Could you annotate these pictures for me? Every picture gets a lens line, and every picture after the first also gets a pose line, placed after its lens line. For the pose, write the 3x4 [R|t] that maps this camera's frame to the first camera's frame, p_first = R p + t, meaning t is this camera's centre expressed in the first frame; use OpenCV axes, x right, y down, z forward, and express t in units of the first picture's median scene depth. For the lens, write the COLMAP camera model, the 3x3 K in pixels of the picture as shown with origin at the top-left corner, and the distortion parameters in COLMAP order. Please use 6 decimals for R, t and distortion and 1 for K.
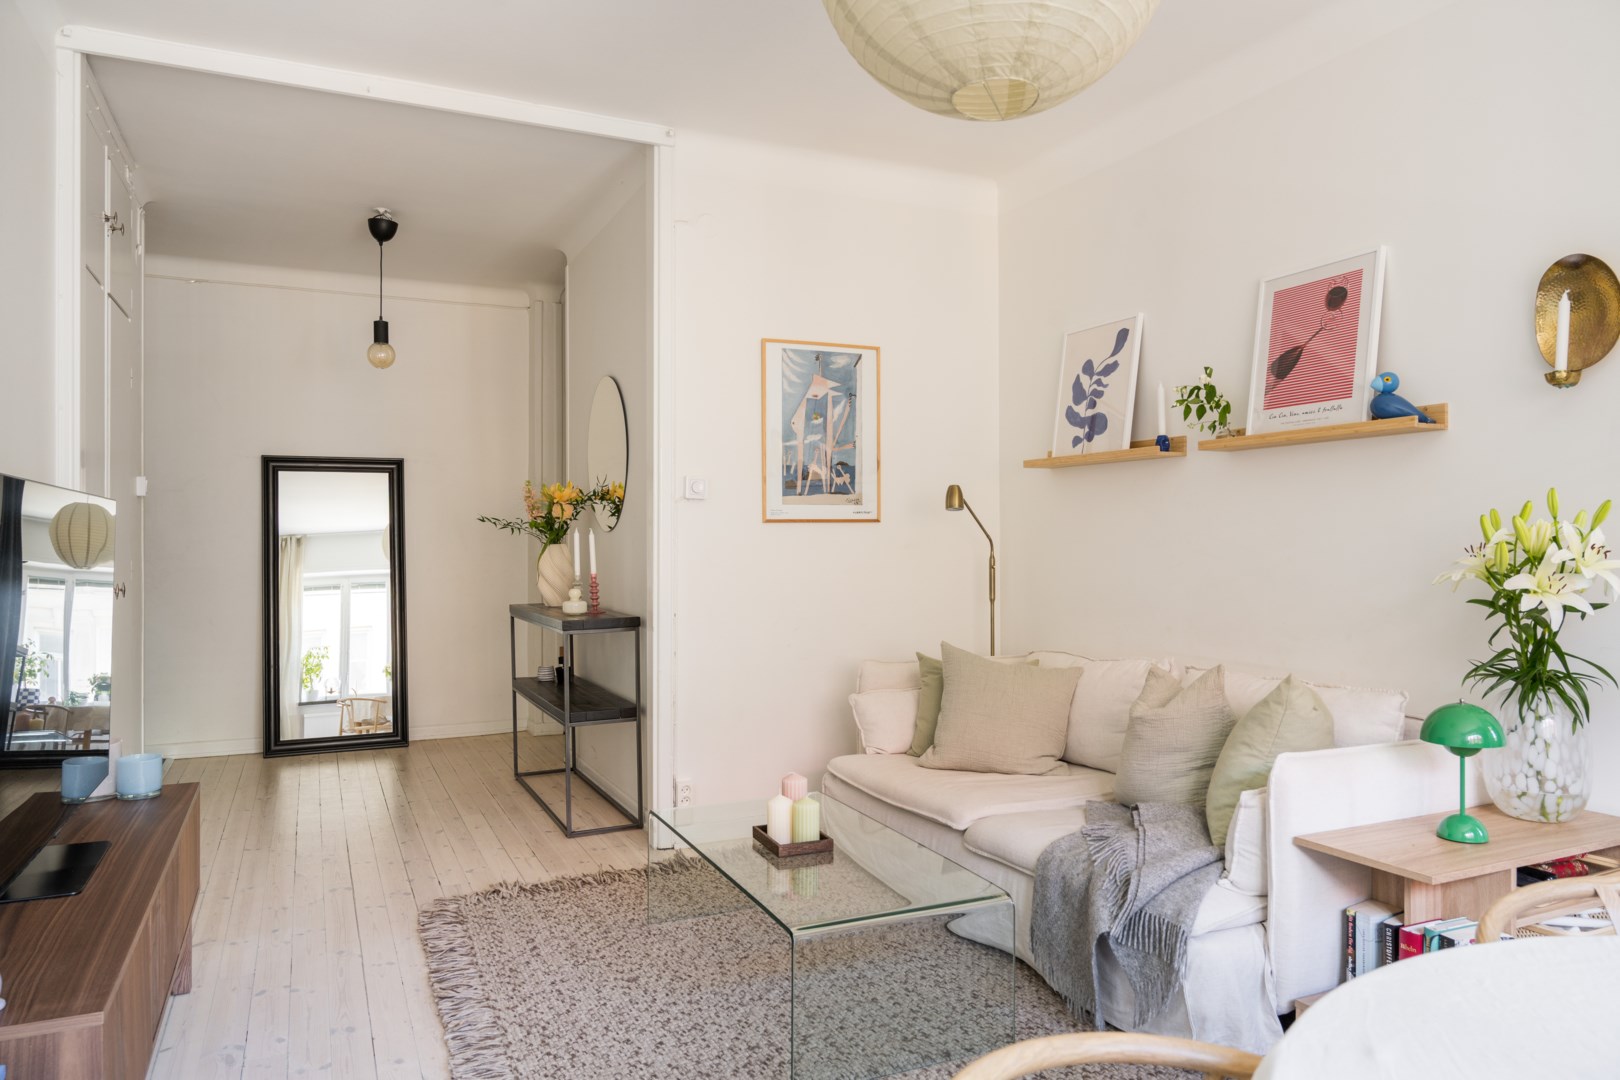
lens RADIAL K [[1086.3, 0, 808.5], [0, 1086.3, 540.1], [0, 0, 1]] dist [-0.007911, 0.000567]
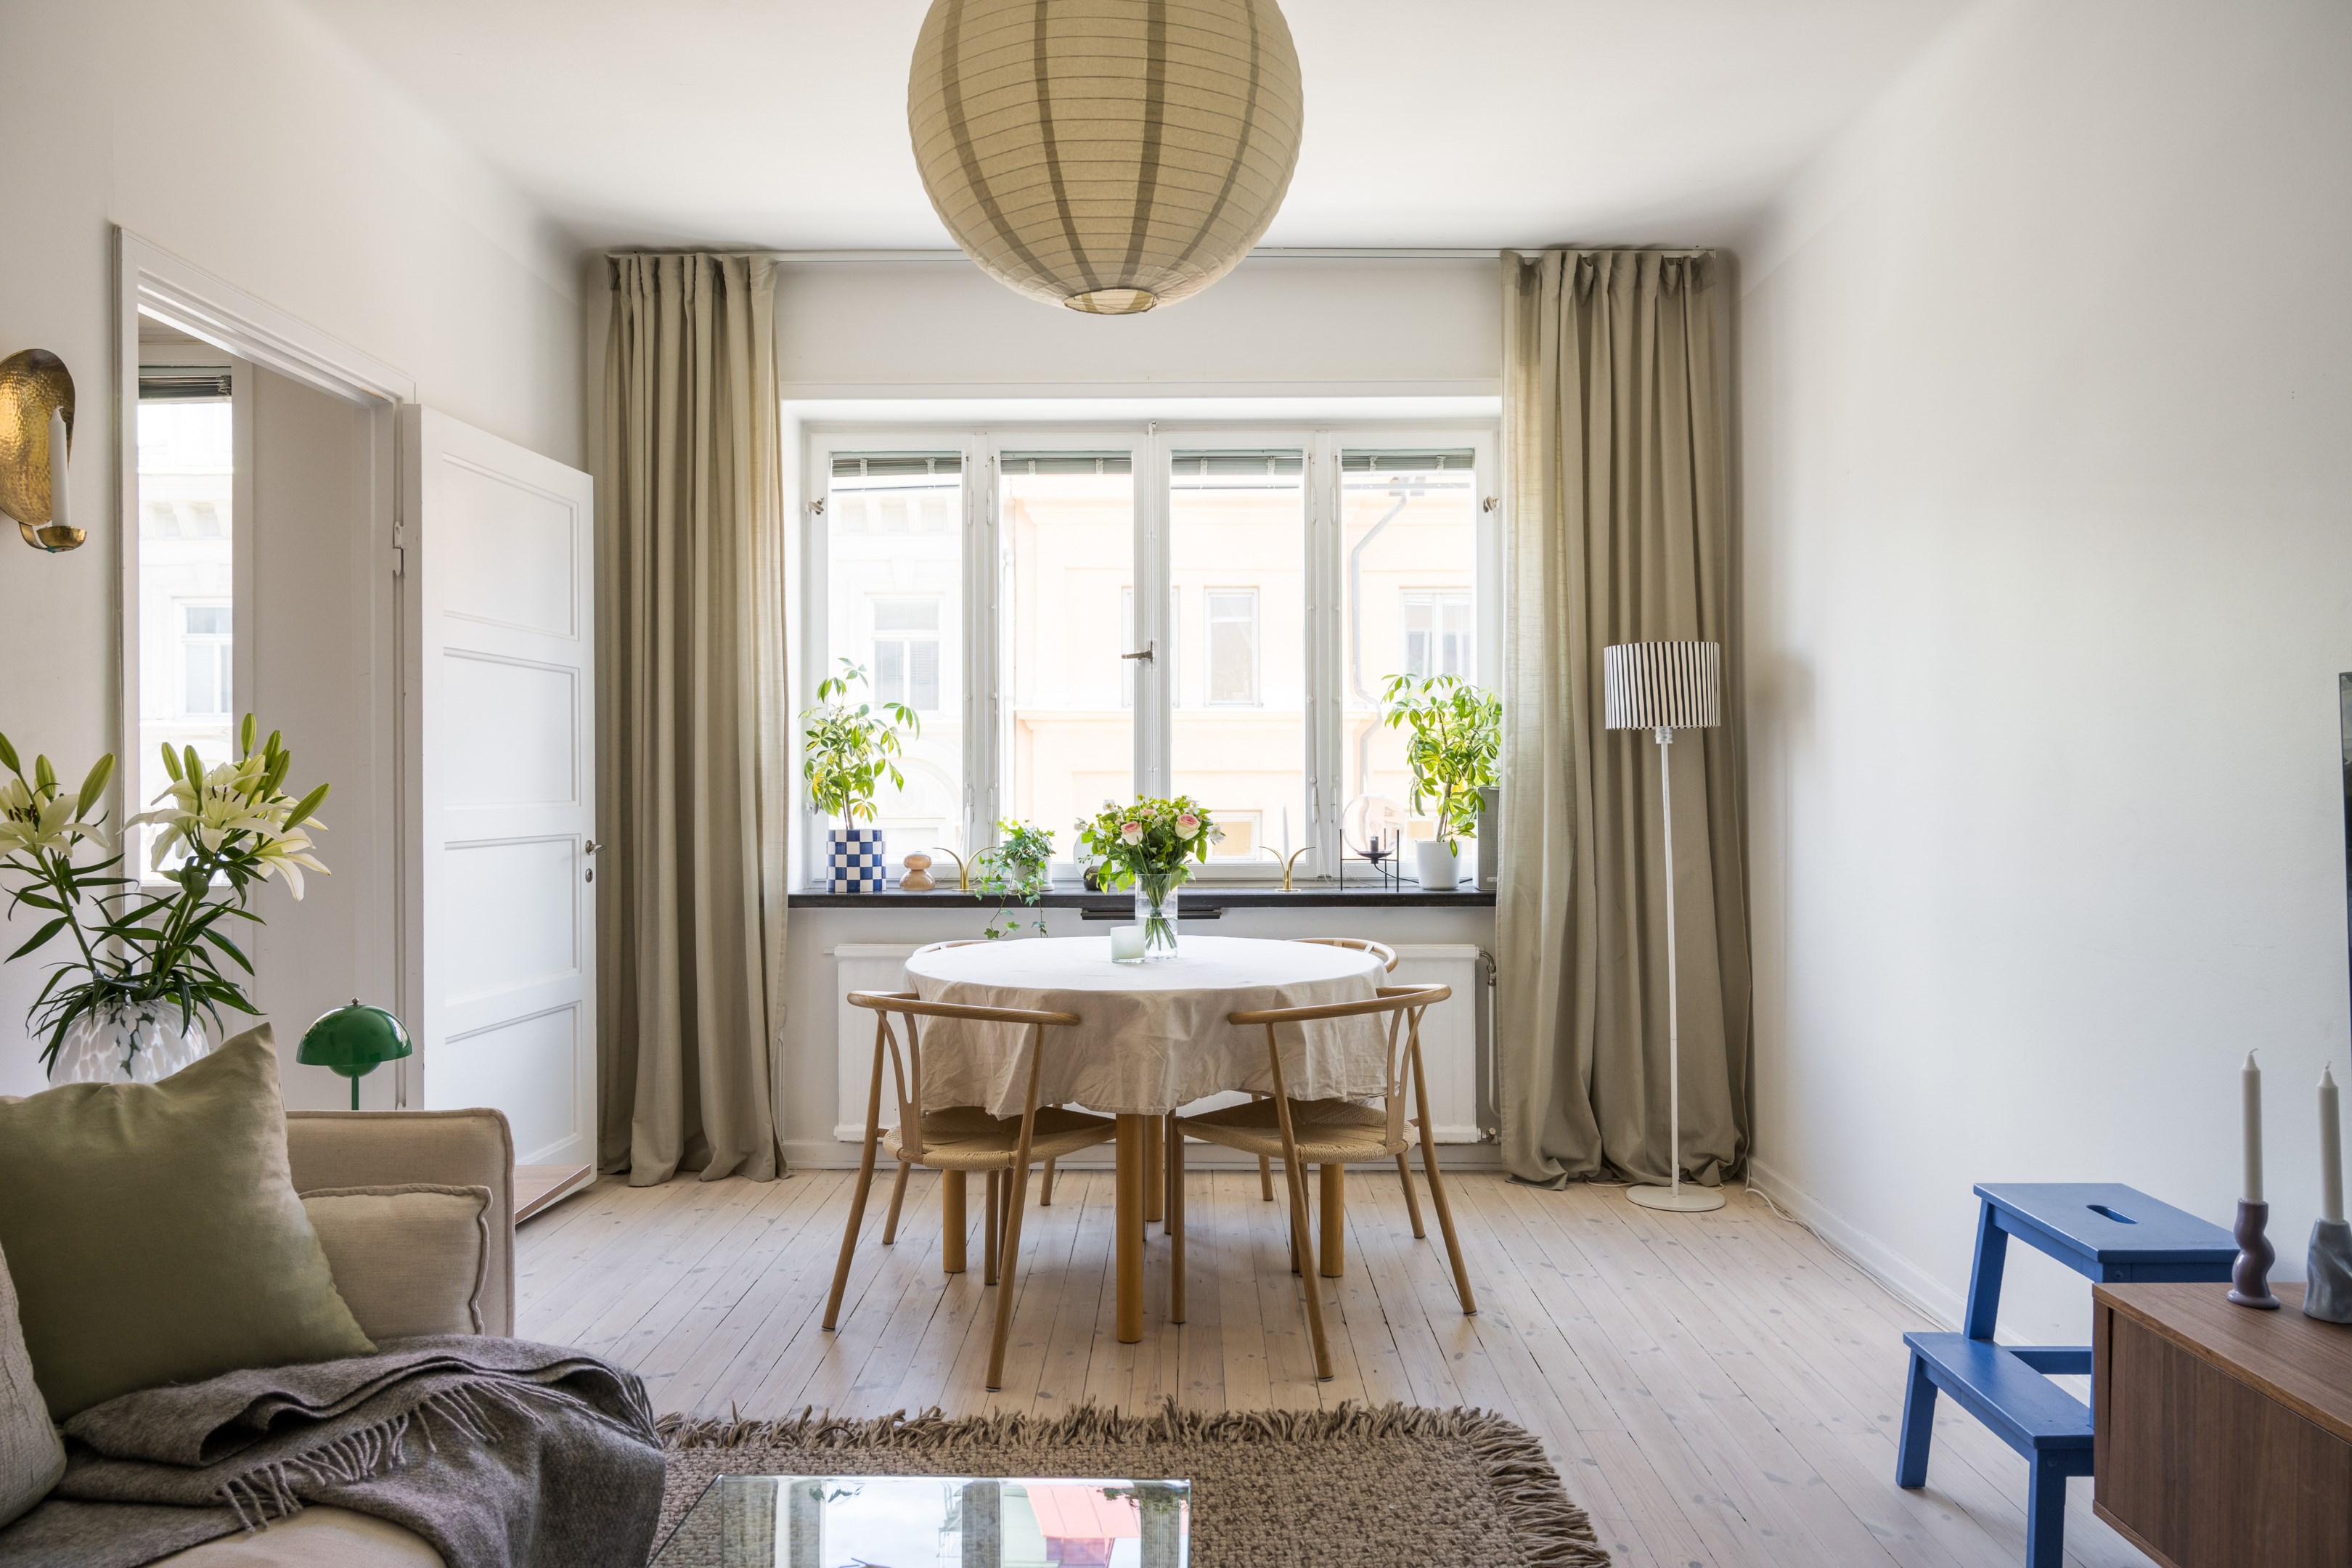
lens RADIAL K [[1577.2, 0, 1173.8], [0, 1577.2, 784.2], [0, 0, 1]] dist [-0.007911, 0.000567]
pose [[-0.900743, 0.008215, 0.434274, -0.202147], [0.008135, 0.999965, -0.002043, 0.005052], [-0.434276, 0.001693, -0.900778, 0.970968]]
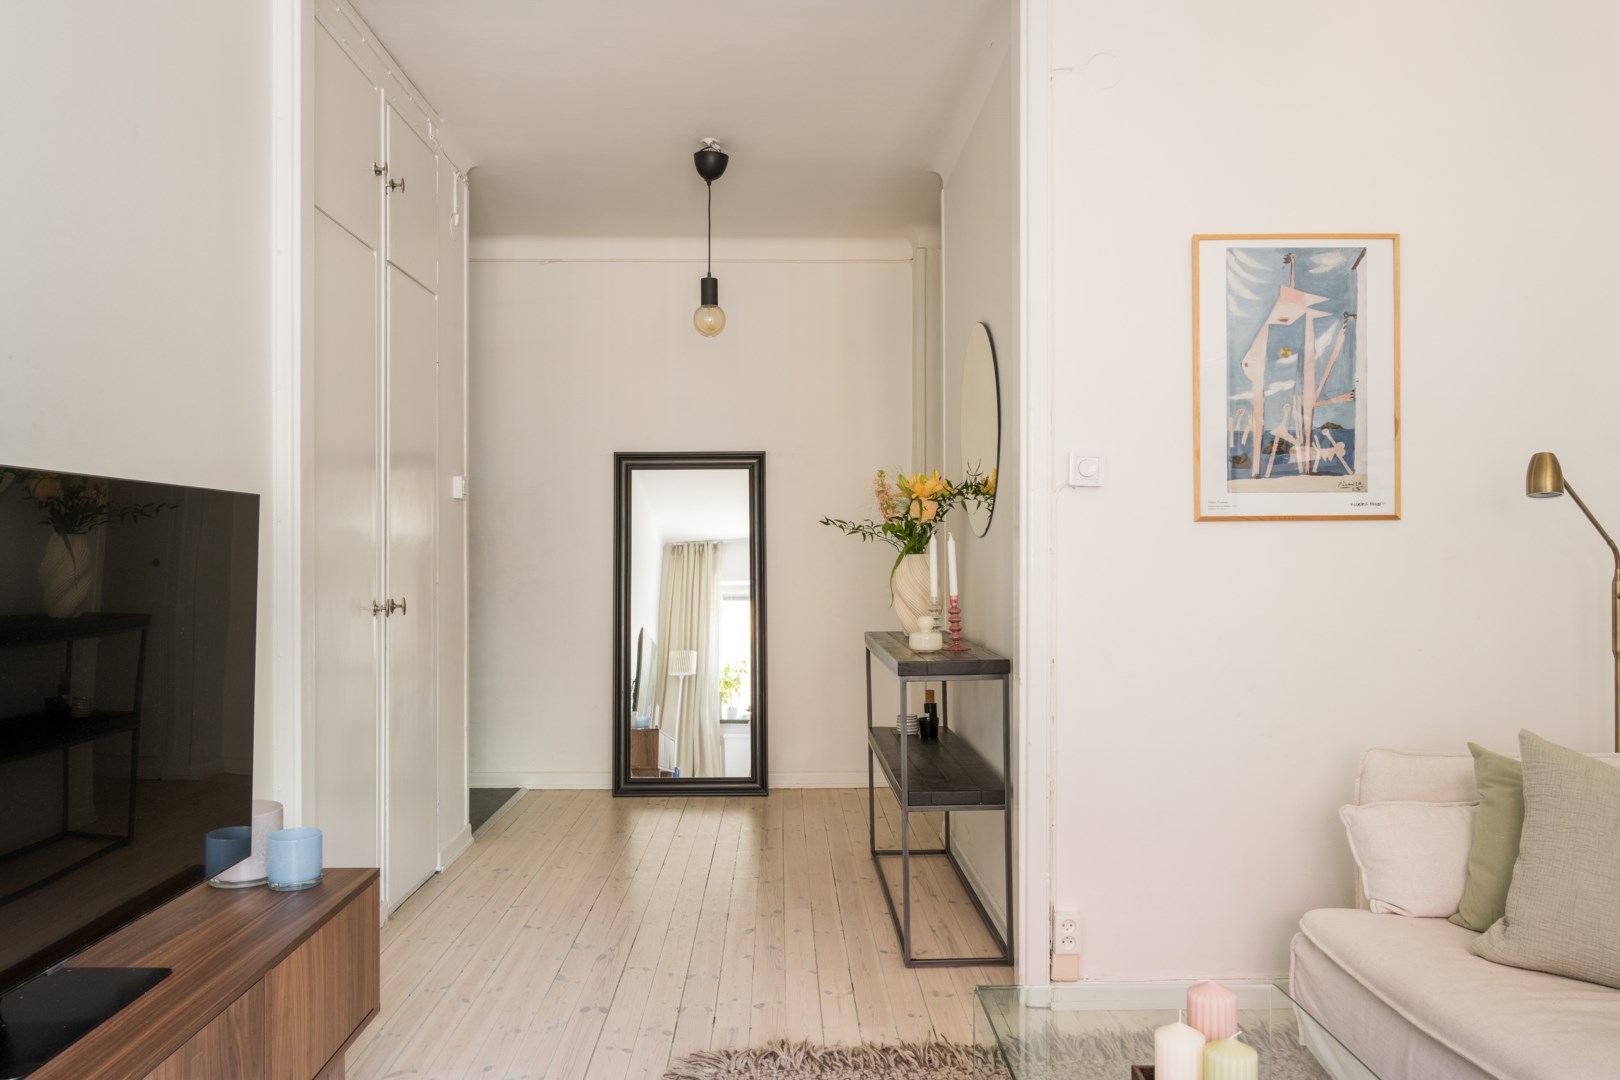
lens RADIAL K [[1174.0, 0, 790.4], [0, 1174.0, 547.5], [0, 0, 1]] dist [-0.002948, 0.001417]
pose [[0.912807, 0.000386, -0.408391, 0.024323], [-0.001285, 0.999997, -0.001927, 0.001054], [0.408390, 0.002284, 0.912805, 0.277493]]
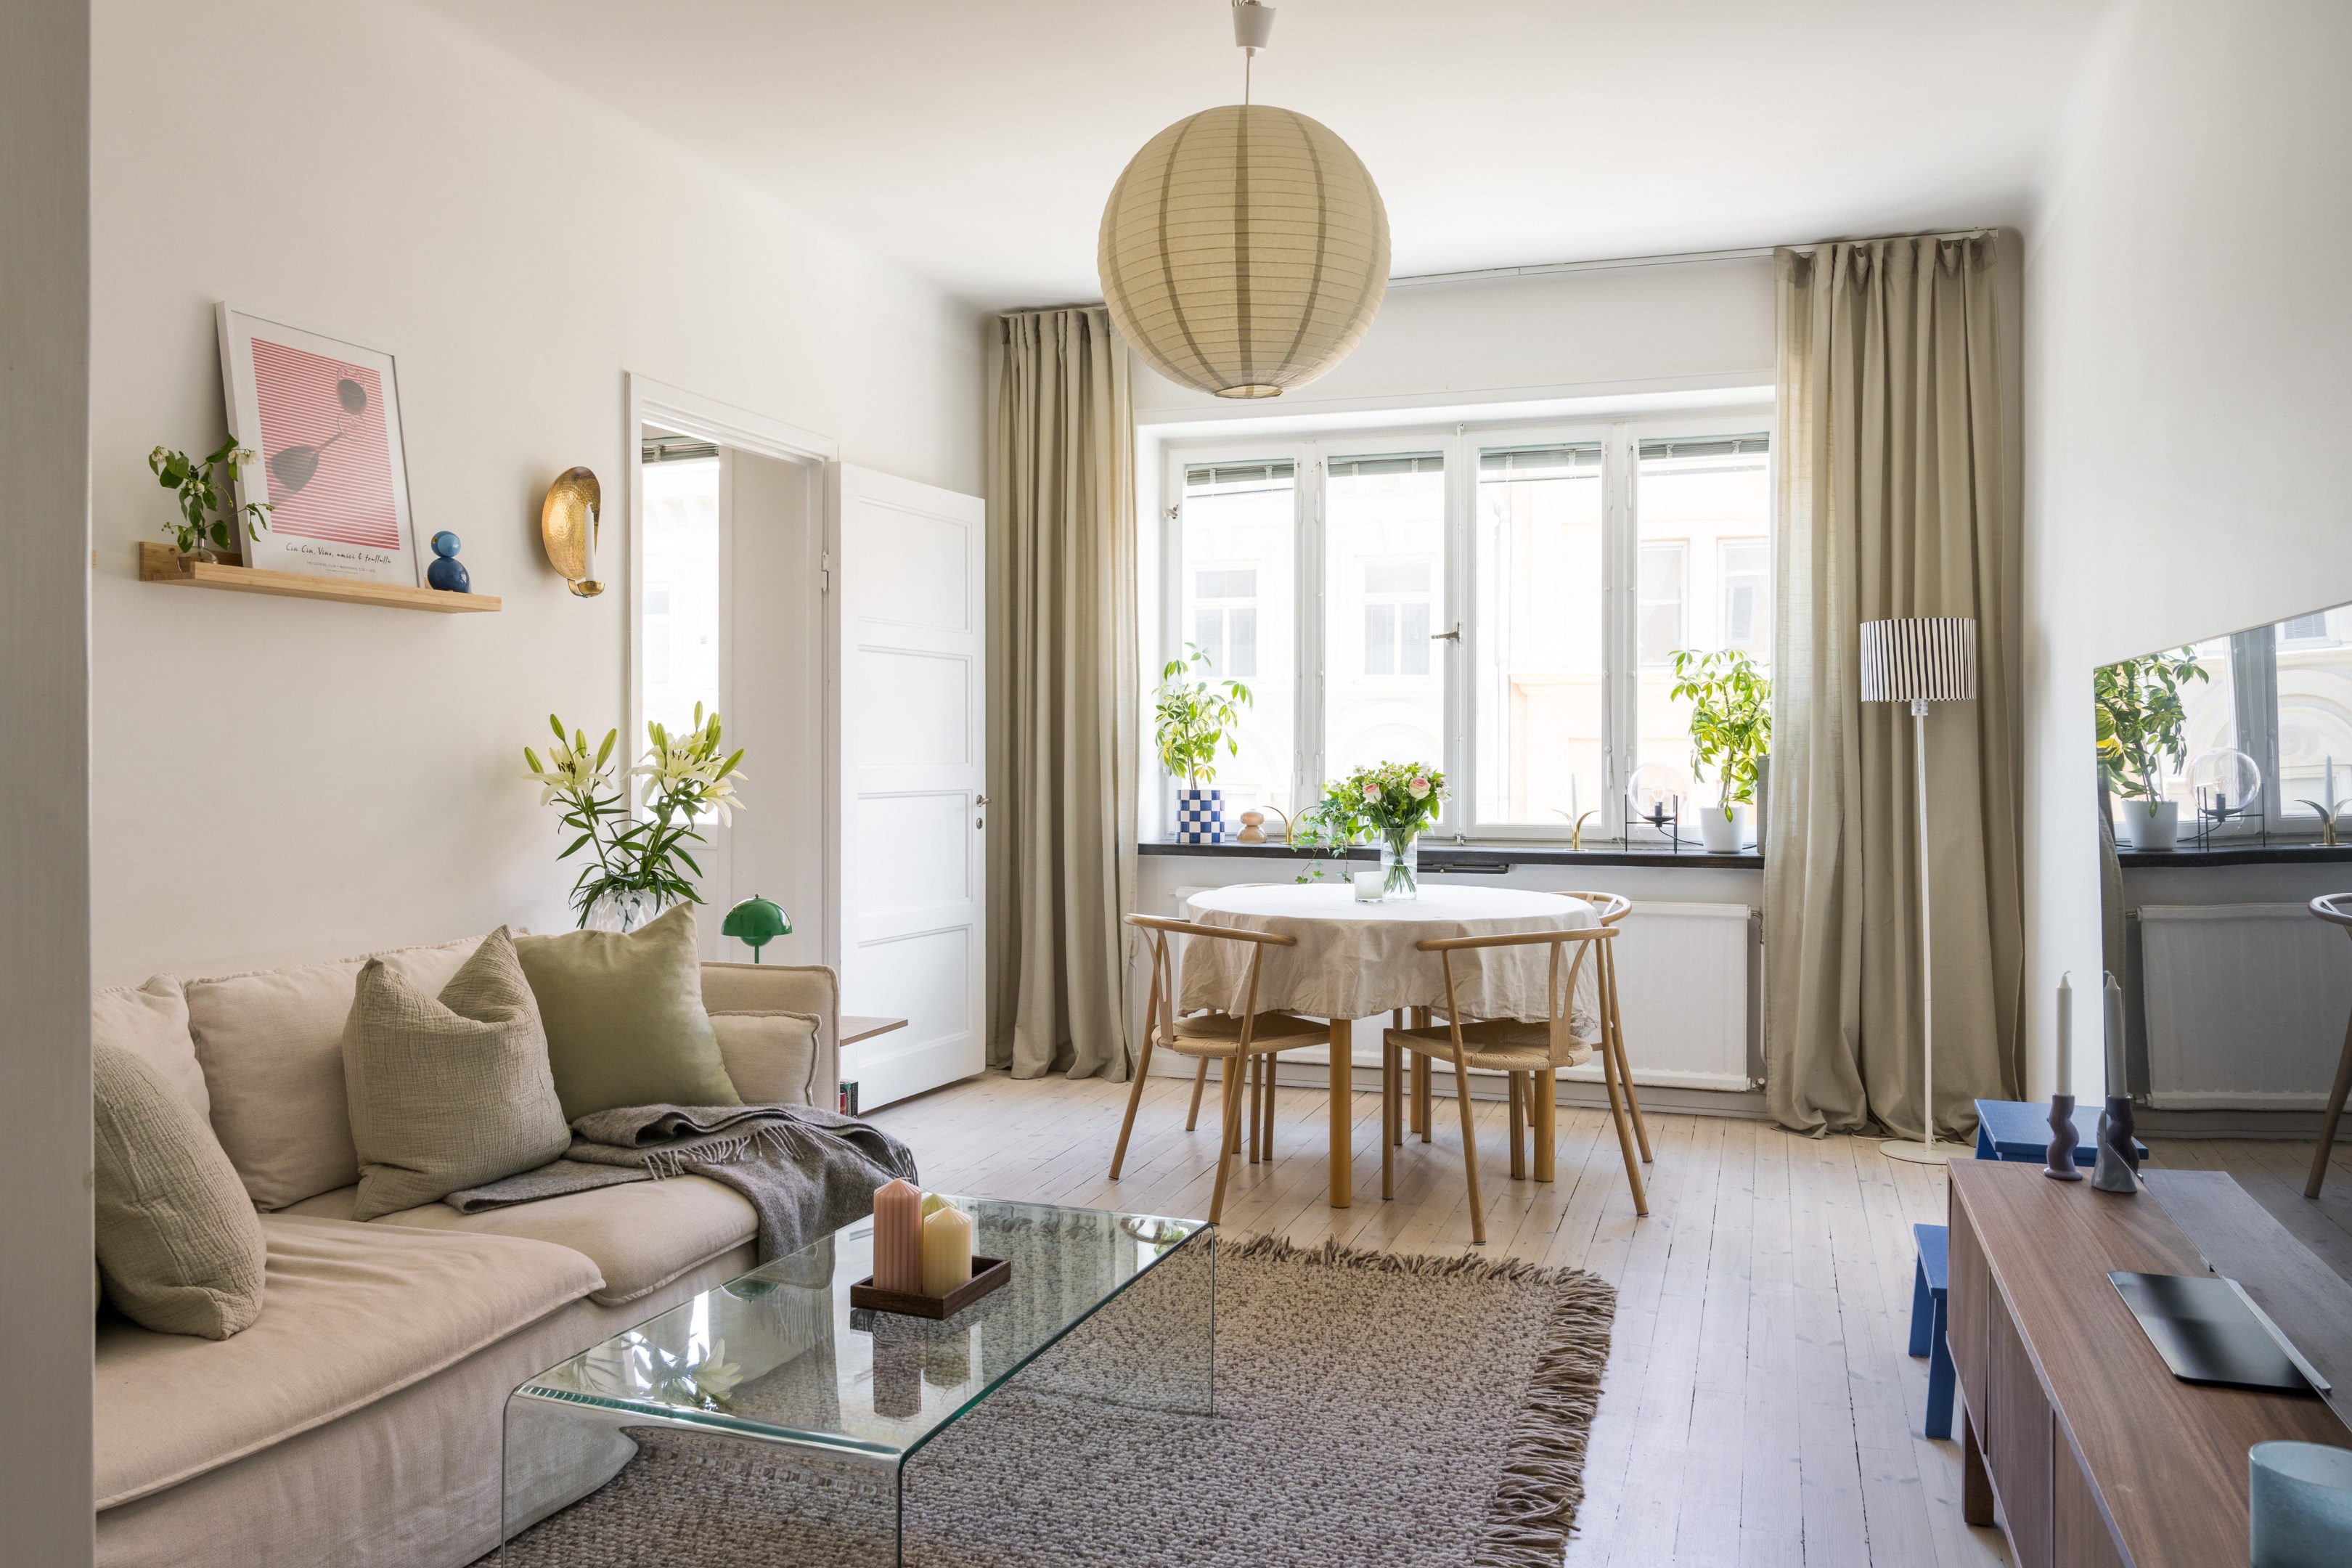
lens RADIAL K [[1703.5, 0, 1177.6], [0, 1703.5, 757.1], [0, 0, 1]] dist [-0.008798, 0.003924]
pose [[-0.715191, 0.001625, 0.698927, -0.501766], [0.002087, 0.999998, -0.000189, 0.006542], [-0.698926, 0.001323, -0.715193, 1.087732]]
